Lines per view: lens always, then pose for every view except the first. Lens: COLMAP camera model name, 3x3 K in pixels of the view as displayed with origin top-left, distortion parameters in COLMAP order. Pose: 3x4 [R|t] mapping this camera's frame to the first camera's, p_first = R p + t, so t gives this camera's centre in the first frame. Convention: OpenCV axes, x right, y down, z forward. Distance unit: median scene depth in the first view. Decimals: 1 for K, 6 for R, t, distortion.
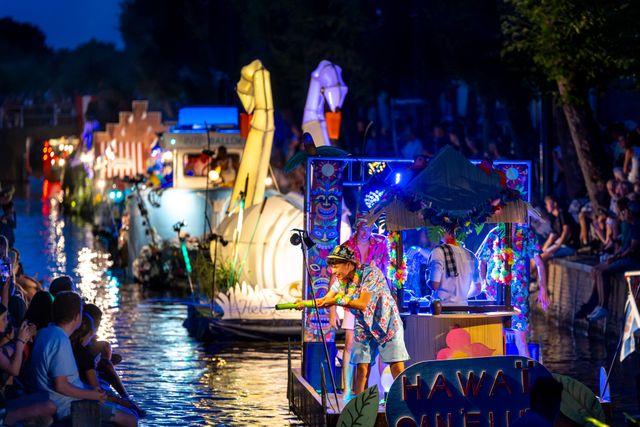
lens RADIAL K [[4156.7, 0, 320.0], [0, 4156.7, 213.5], [0, 0, 1]] dist [-0.180108, 24.353971]
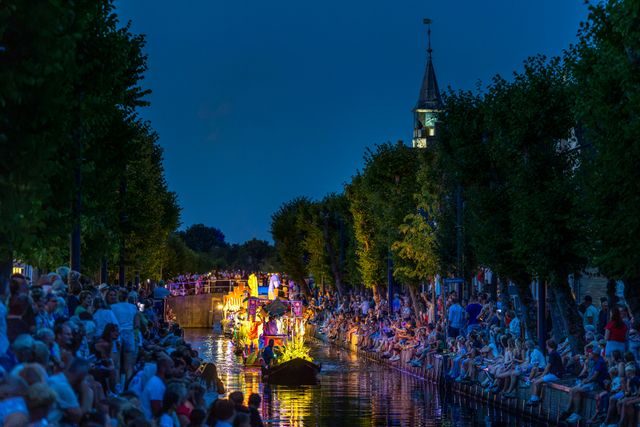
lens RADIAL K [[3150.5, 0, 275.6], [0, 3150.5, 212.9], [0, 0, 1]] dist [-0.019628, 7.964029]
pose [[0.998529, 0.013595, -0.052490, 0.053134], [-0.016052, 0.998781, -0.046674, 0.013641], [0.051792, 0.047448, 0.997530, -0.648376]]
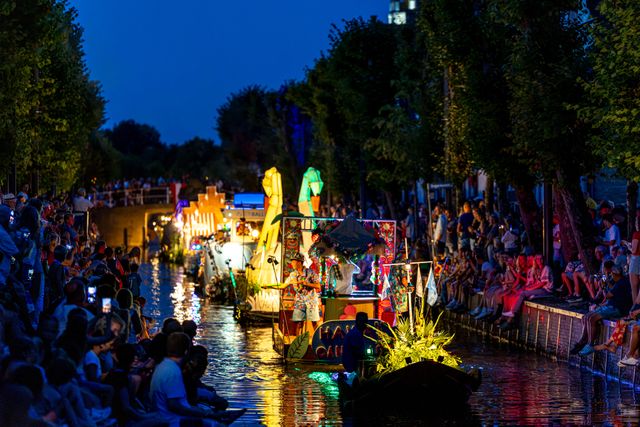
lens RADIAL K [[3647.4, 0, 320.0], [0, 3647.4, 213.5], [0, 0, 1]] dist [-0.009004, 11.100141]
pose [[0.999720, 0.002815, -0.023495, 0.034443], [-0.003251, 0.999823, -0.018533, 0.009239], [0.023439, 0.018604, 0.999552, -0.444000]]
